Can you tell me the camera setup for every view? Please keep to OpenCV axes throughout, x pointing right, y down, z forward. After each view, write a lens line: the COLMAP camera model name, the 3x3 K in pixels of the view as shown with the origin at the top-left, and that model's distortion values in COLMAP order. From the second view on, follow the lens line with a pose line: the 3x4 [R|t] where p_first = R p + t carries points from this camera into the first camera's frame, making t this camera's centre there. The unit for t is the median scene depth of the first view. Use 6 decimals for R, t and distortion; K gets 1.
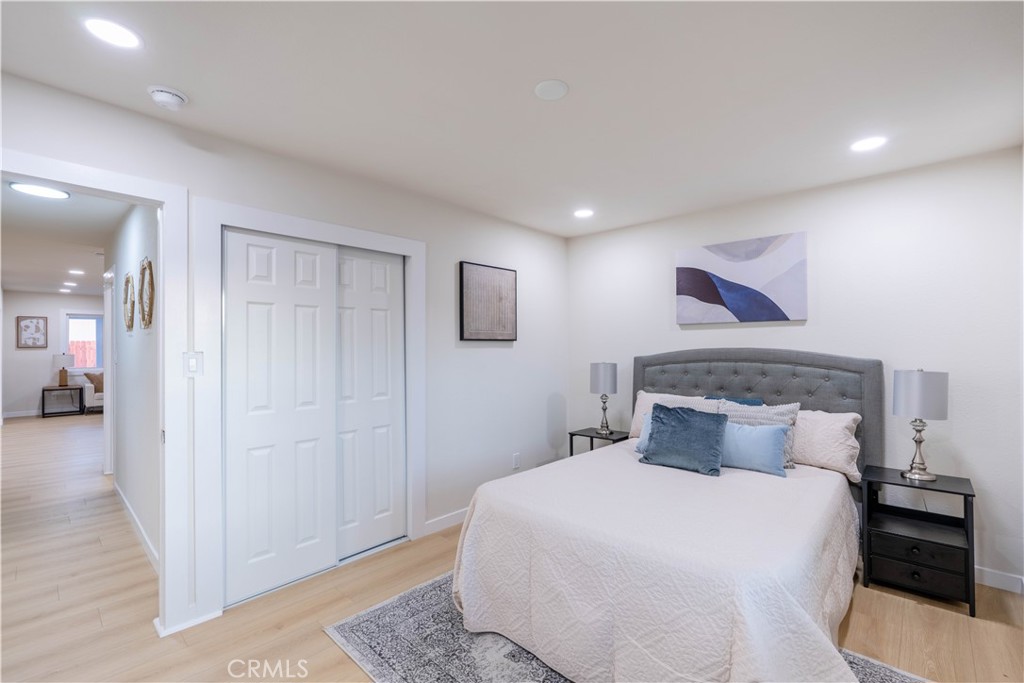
lens RADIAL K [[448.1, 0, 509.3], [0, 448.1, 336.8], [0, 0, 1]] dist [-0.005961, 0.000164]
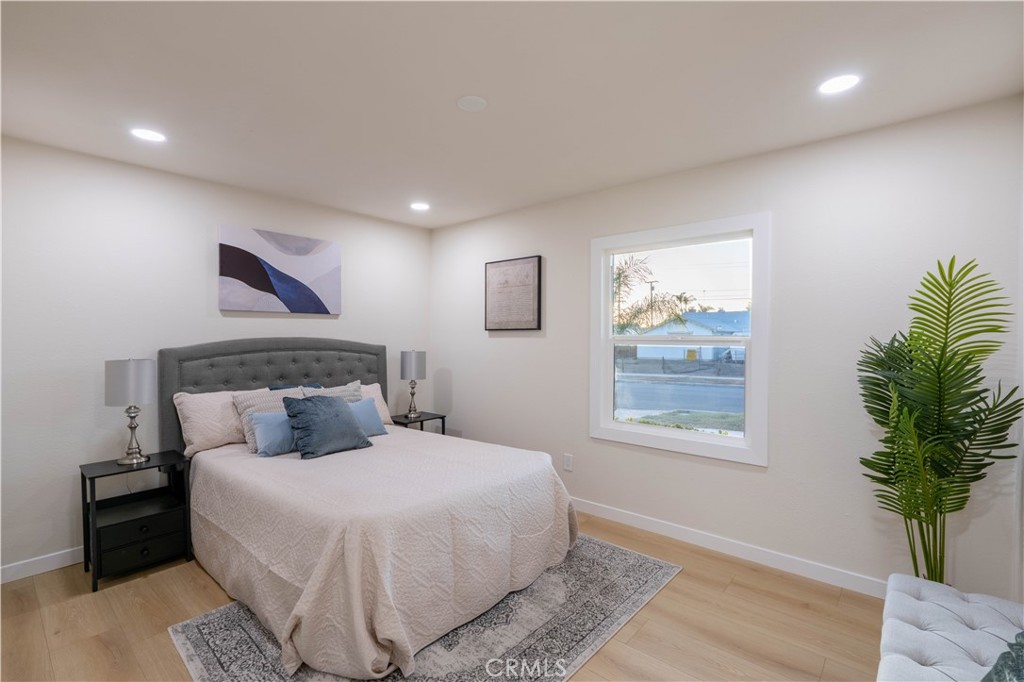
lens RADIAL K [[448.1, 0, 510.8], [0, 448.1, 334.6], [0, 0, 1]] dist [-0.005961, 0.000164]
pose [[-0.004422, 0.006237, 0.999971, -0.520874], [-0.023034, 0.999715, -0.006337, 0.013183], [-0.999725, -0.023061, -0.004278, 0.476259]]
